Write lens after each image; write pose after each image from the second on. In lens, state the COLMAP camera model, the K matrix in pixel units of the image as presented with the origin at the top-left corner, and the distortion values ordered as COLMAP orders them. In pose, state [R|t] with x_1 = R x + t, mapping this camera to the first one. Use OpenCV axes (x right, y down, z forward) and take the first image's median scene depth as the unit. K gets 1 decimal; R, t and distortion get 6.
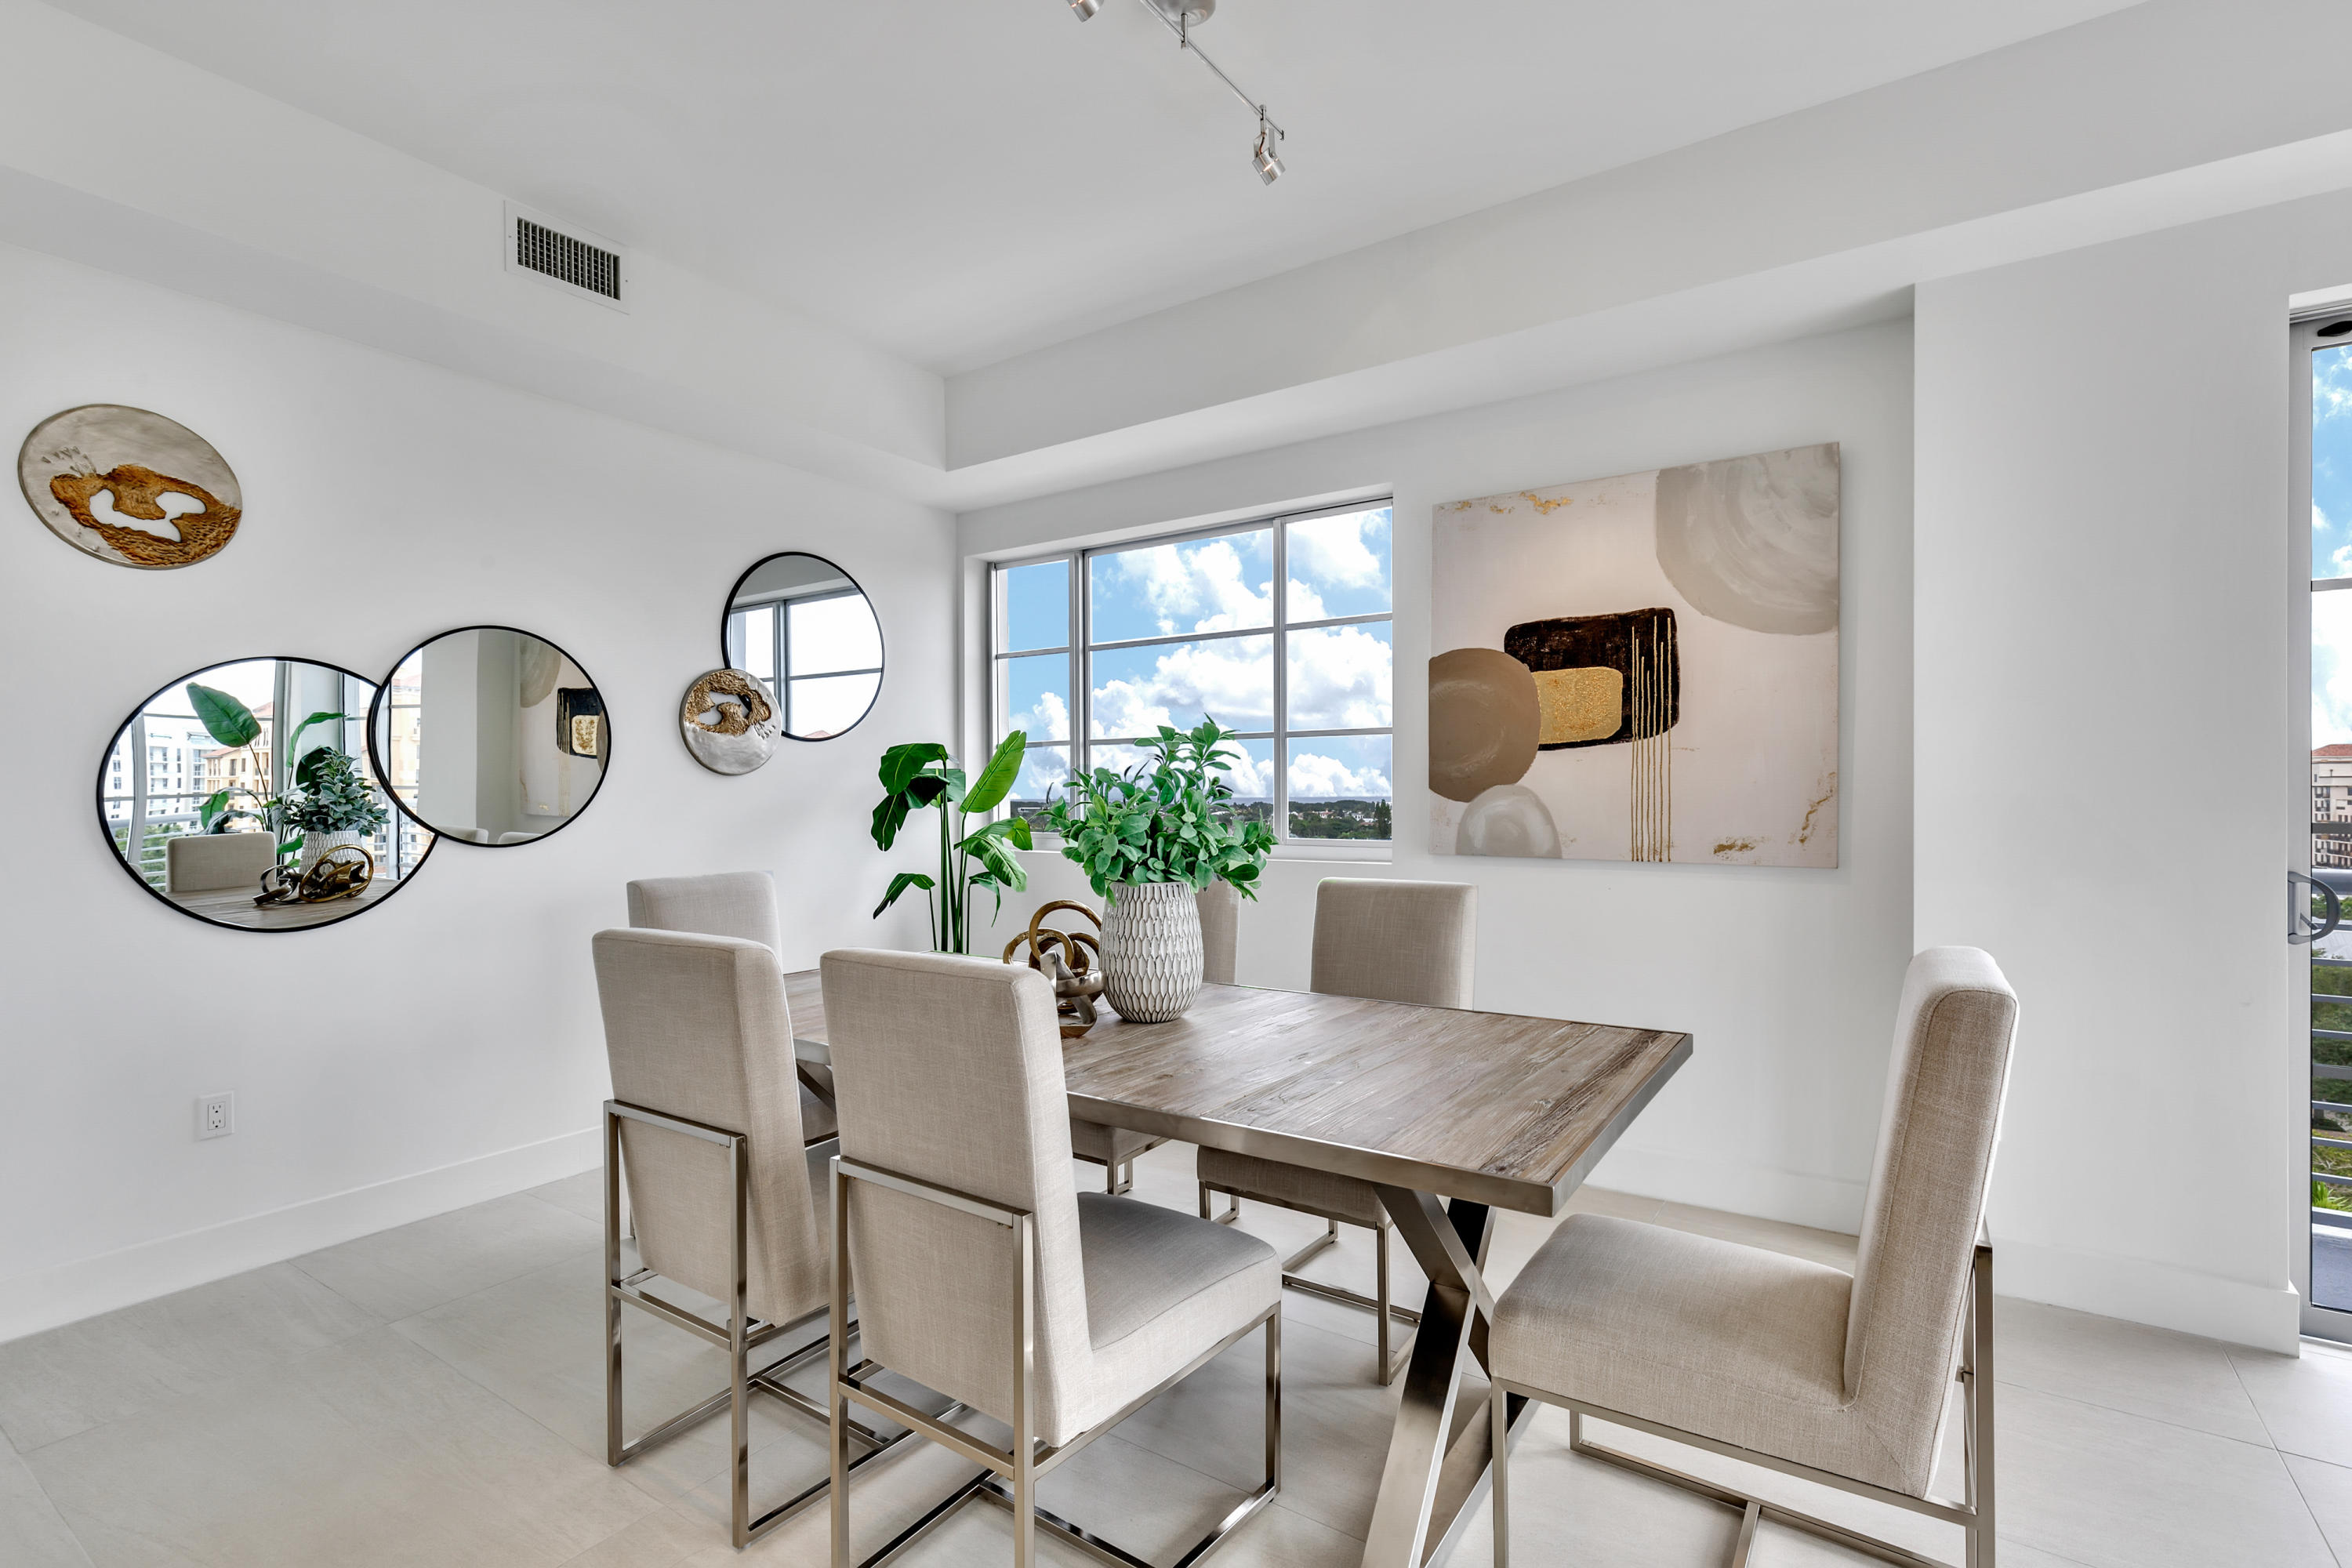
lens RADIAL K [[1112.1, 0, 1176.0], [0, 1112.1, 784.0], [0, 0, 1]] dist [-0.000062, -0.000174]
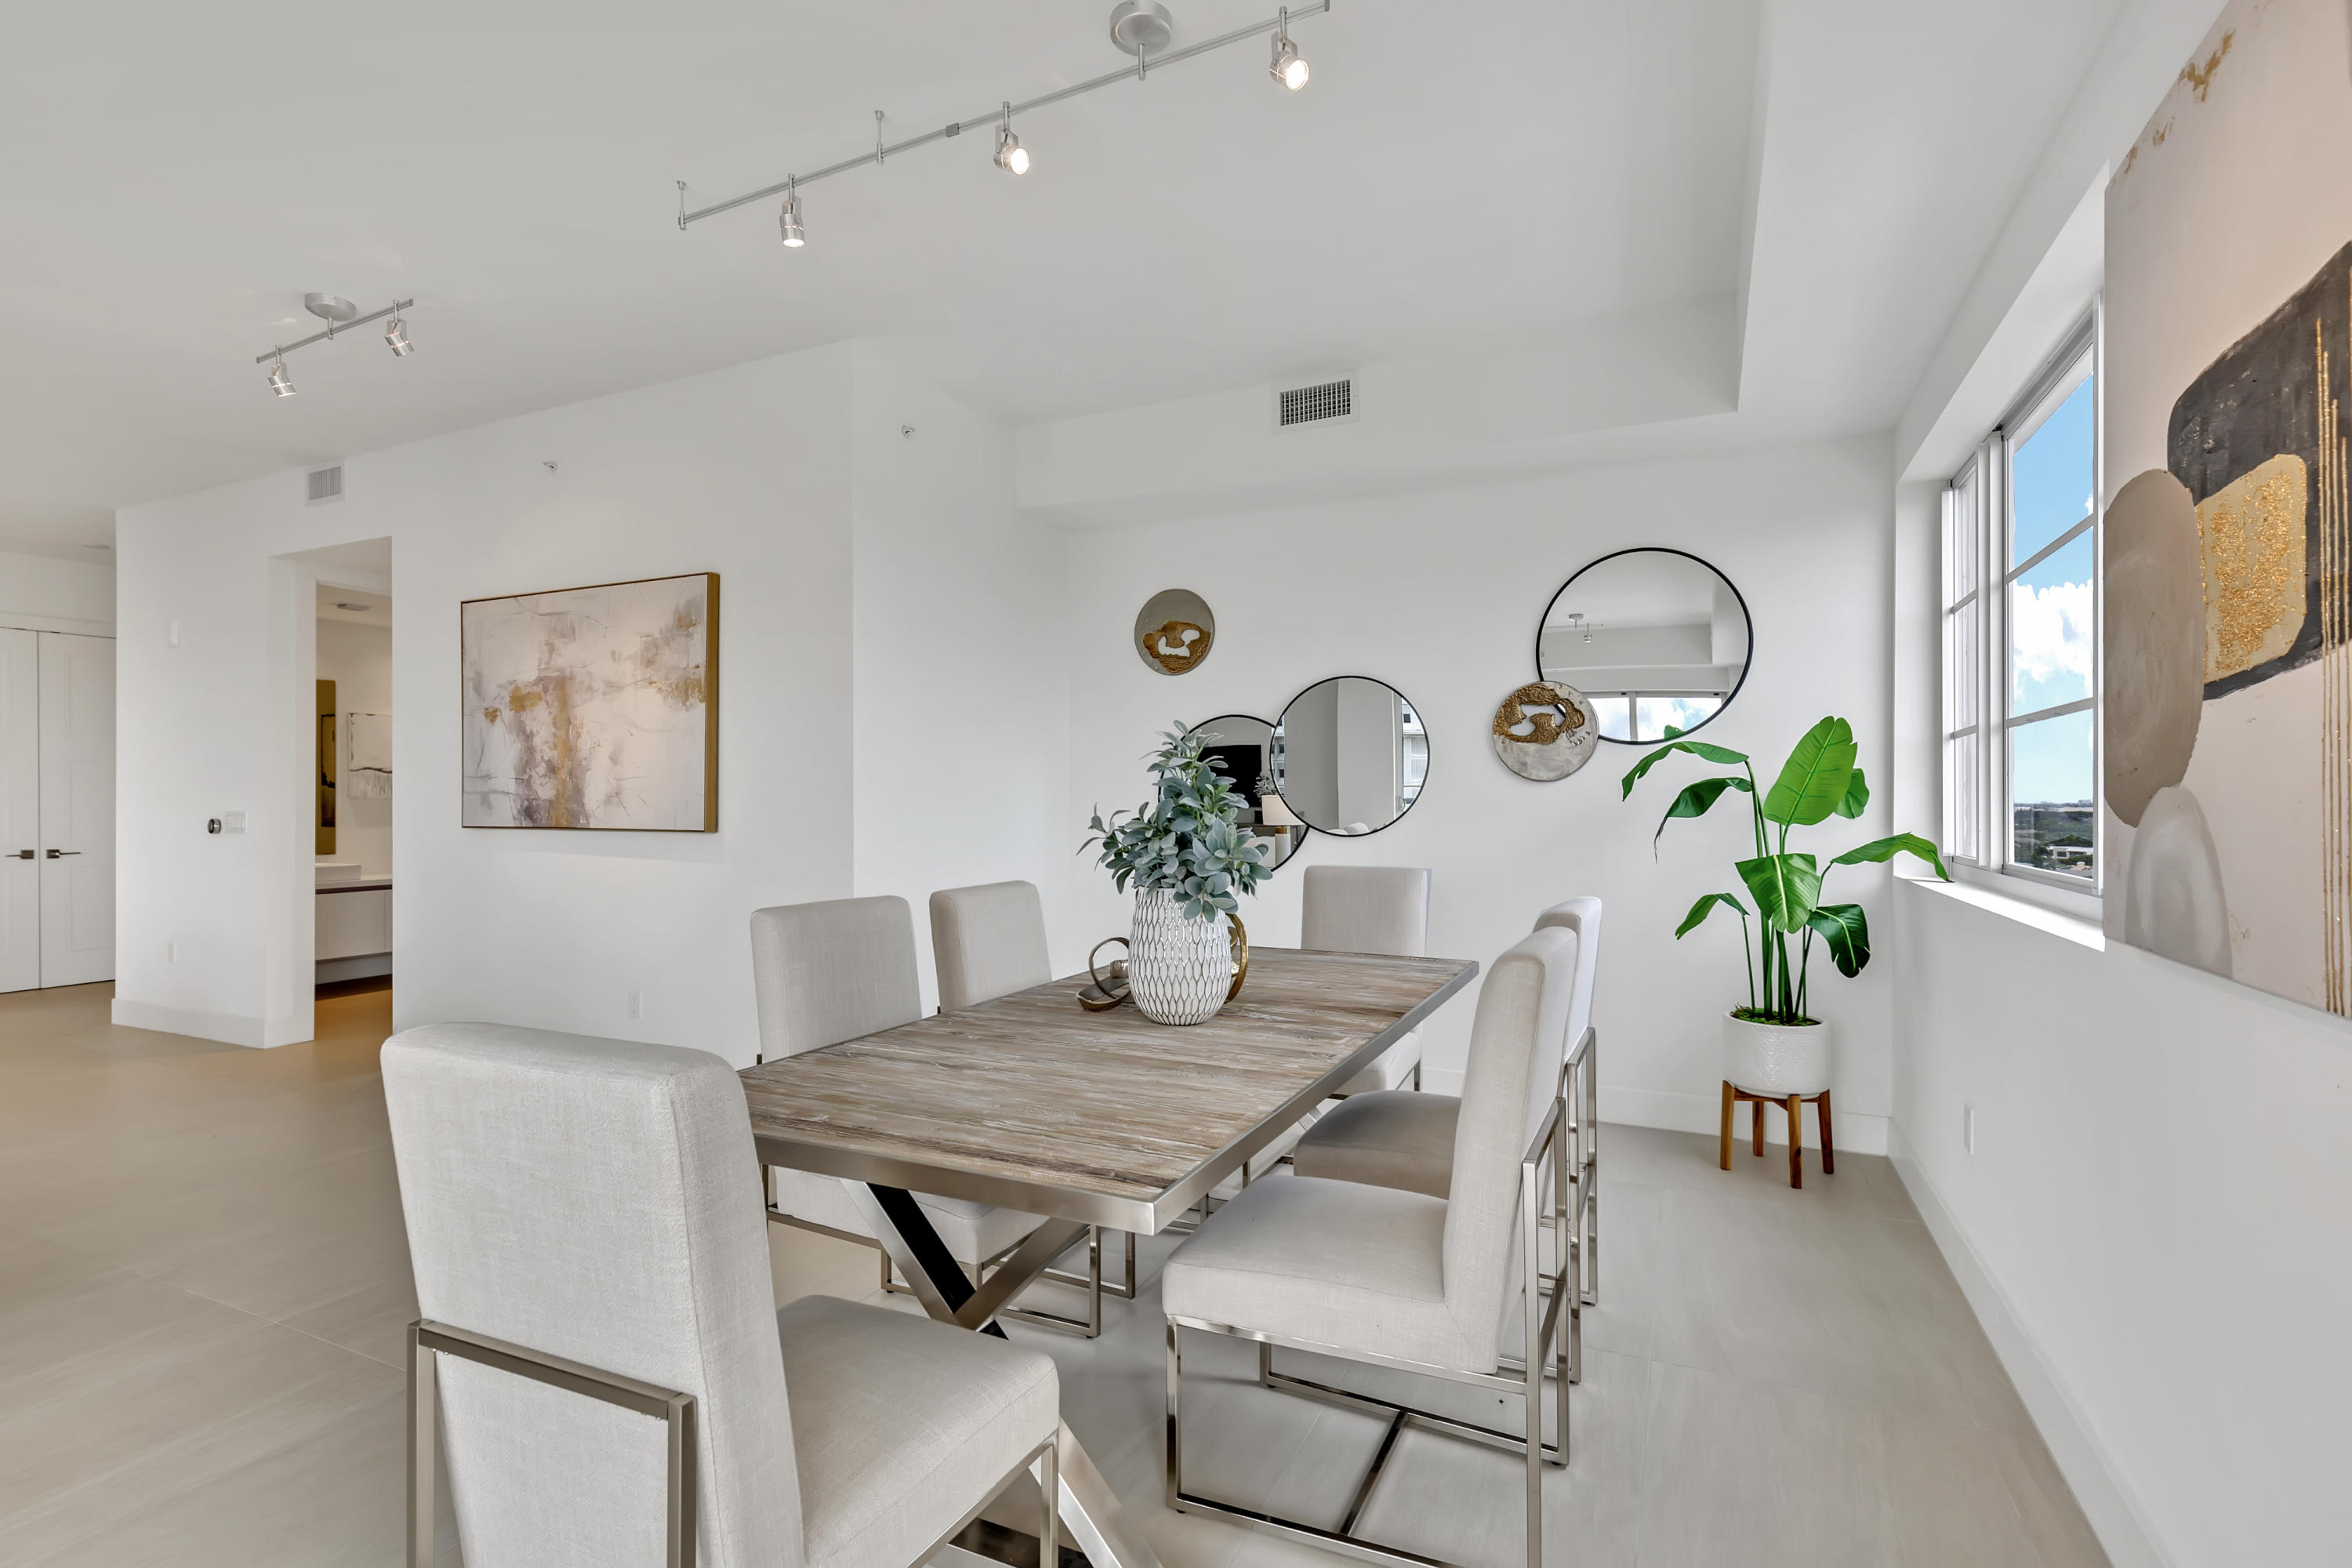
lens RADIAL K [[1071.0, 0, 1176.0], [0, 1071.0, 784.0], [0, 0, 1]] dist [-0.000603, -0.000042]
pose [[0.156473, -0.009700, -0.987635, 0.669118], [0.006630, 0.999940, -0.008771, 0.001329], [0.987660, -0.005176, 0.156528, 0.592710]]
